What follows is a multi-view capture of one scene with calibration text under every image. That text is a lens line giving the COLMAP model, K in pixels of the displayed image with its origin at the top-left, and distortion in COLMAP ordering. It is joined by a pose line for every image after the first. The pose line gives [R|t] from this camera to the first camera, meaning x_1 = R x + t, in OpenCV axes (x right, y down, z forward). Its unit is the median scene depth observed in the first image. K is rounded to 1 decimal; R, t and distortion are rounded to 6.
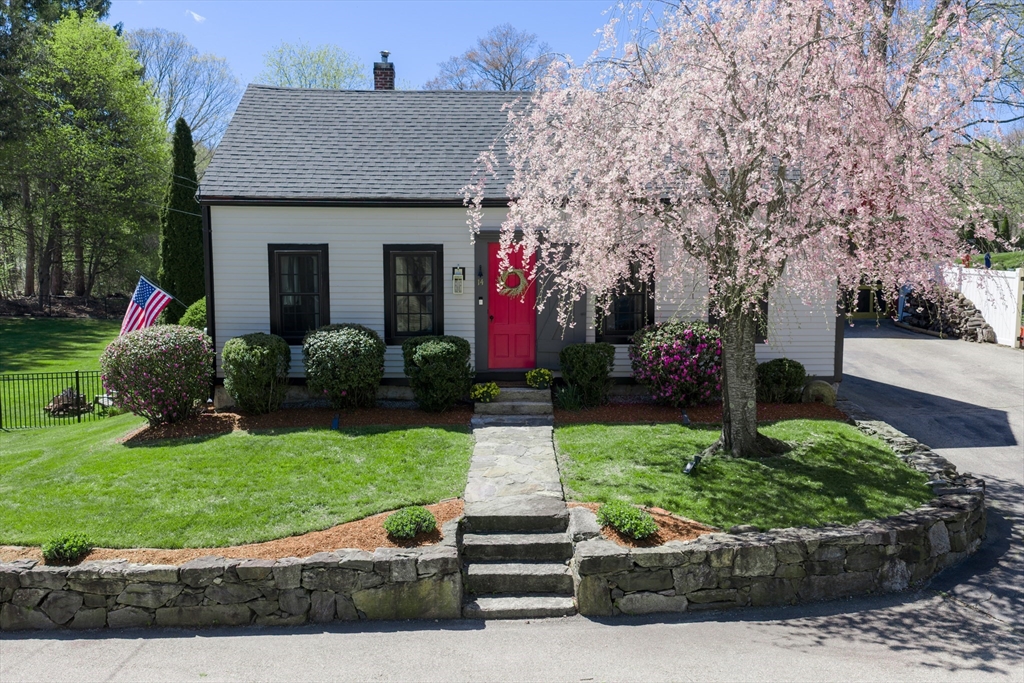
lens RADIAL K [[840.0, 0, 512.0], [0, 840.0, 341.5], [0, 0, 1]] dist [0.022178, 0.006373]
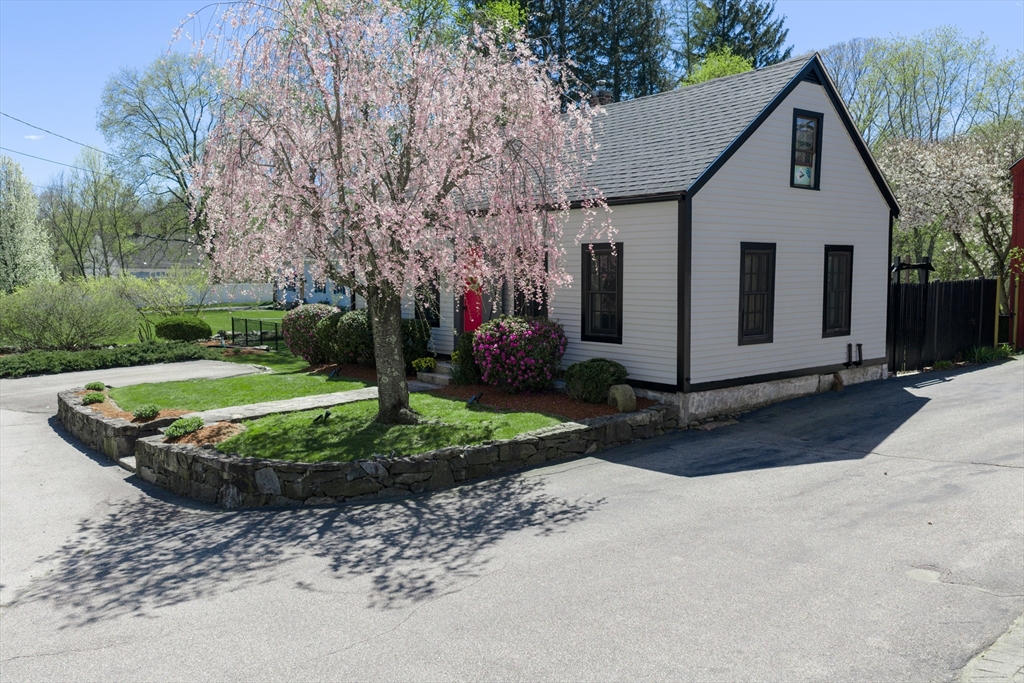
lens RADIAL K [[840.0, 0, 512.0], [0, 840.0, 341.5], [0, 0, 1]] dist [0.022178, 0.006373]
pose [[0.623245, 0.078786, -0.778048, 1.903618], [-0.078770, 0.996177, 0.037777, -0.052073], [0.778049, 0.037742, 0.627068, 0.562854]]
